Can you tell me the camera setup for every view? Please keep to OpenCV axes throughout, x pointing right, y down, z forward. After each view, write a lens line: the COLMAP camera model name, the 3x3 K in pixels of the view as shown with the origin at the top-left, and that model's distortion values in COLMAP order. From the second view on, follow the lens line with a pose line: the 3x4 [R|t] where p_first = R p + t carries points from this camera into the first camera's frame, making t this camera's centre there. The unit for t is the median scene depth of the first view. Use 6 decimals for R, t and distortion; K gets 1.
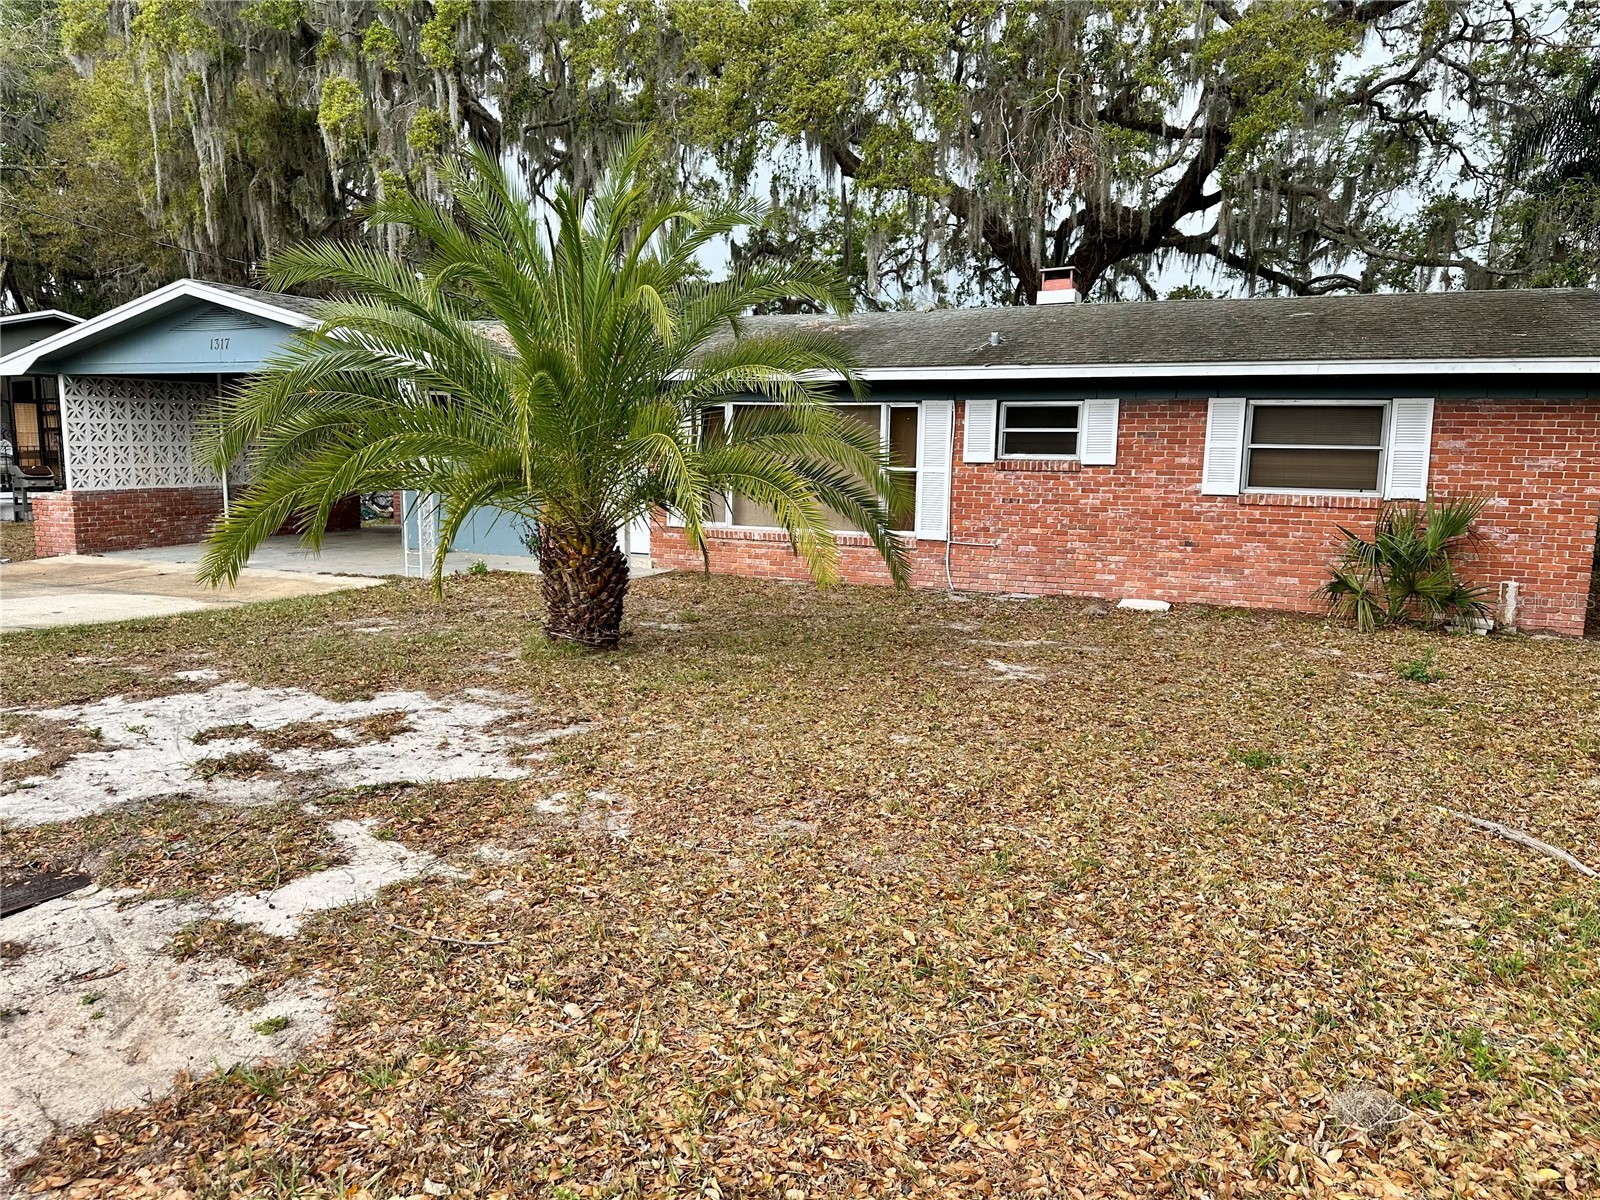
lens RADIAL K [[1121.3, 0, 800.0], [0, 1121.3, 600.0], [0, 0, 1]] dist [-0.000854, -0.000458]
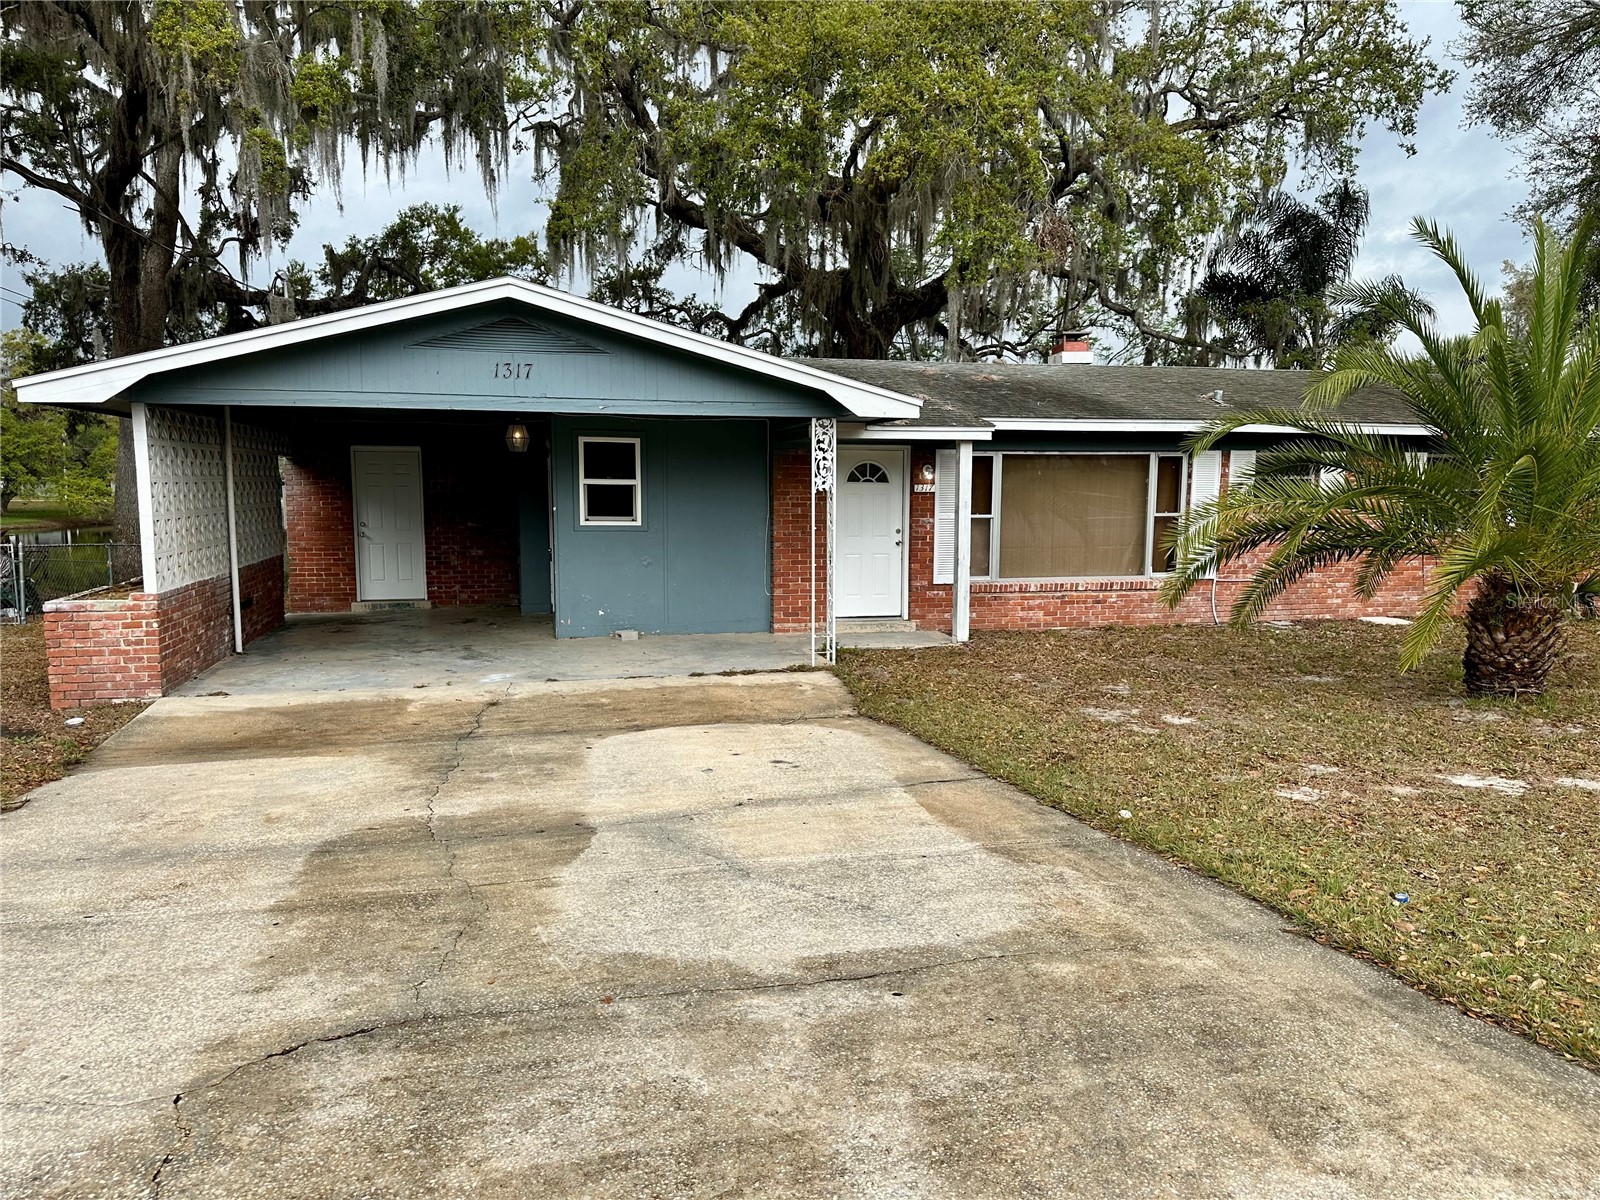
lens RADIAL K [[1121.3, 0, 800.0], [0, 1121.3, 600.0], [0, 0, 1]] dist [-0.000854, -0.000458]
pose [[0.836822, -0.070086, 0.542971, -0.767249], [0.094942, 0.995323, -0.017849, -0.049622], [-0.539180, 0.066487, 0.839562, 0.299814]]
